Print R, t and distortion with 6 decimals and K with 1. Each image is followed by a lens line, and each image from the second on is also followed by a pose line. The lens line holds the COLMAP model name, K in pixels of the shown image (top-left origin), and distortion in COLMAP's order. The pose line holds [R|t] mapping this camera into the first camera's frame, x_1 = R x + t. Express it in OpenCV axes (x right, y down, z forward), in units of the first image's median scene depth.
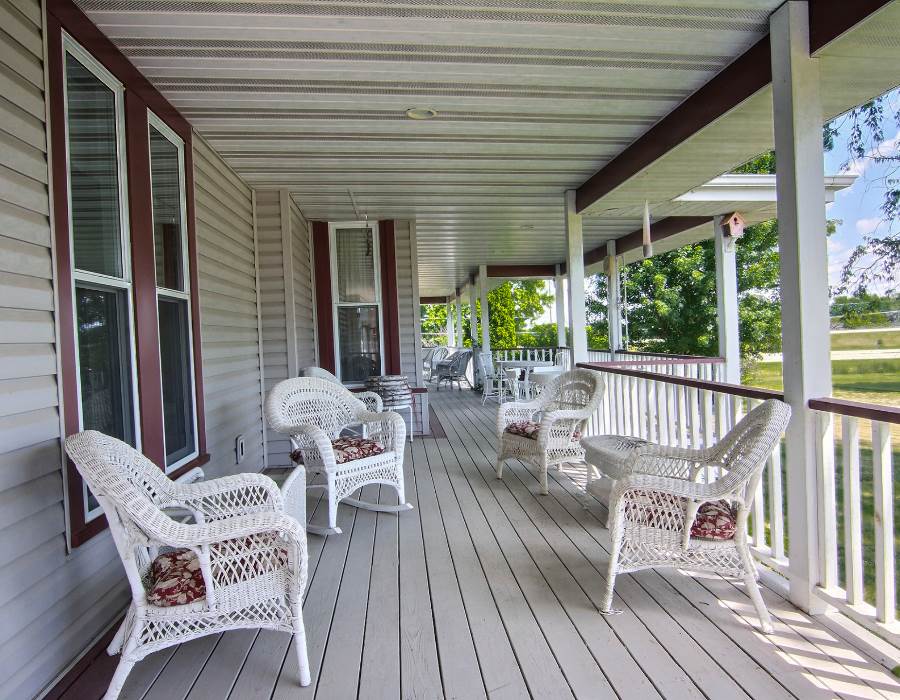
lens RADIAL K [[599.8, 0, 452.3], [0, 599.8, 341.6], [0, 0, 1]] dist [0.005324, -0.026592]
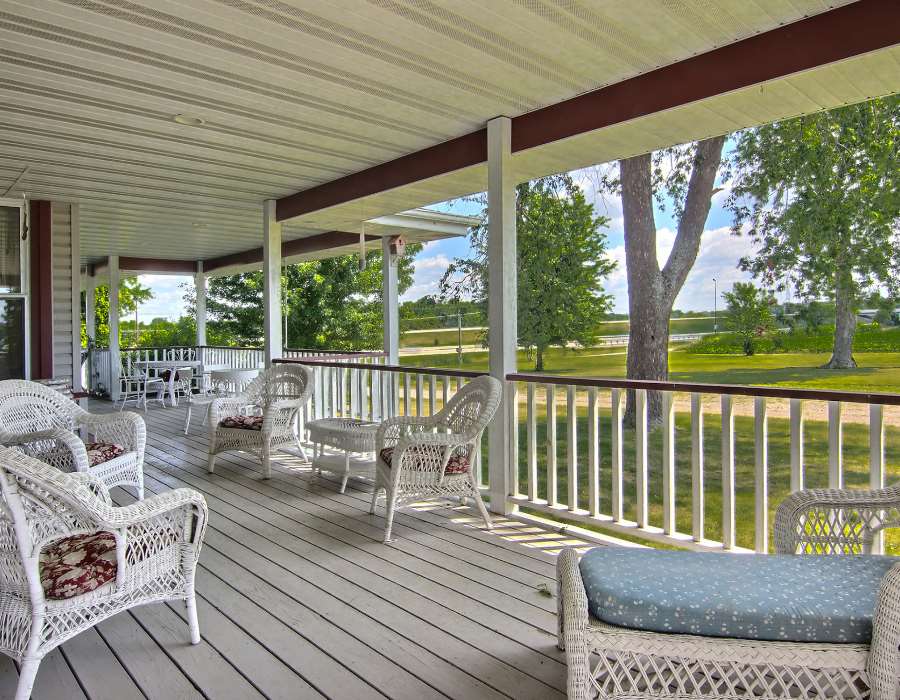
lens RADIAL K [[613.5, 0, 453.7], [0, 613.5, 335.4], [0, 0, 1]] dist [0.005074, -0.037008]
pose [[0.793358, 0.001145, 0.608754, -0.299114], [0.004573, 0.999959, -0.007842, 0.004696], [-0.608738, 0.009005, 0.793320, -0.110206]]
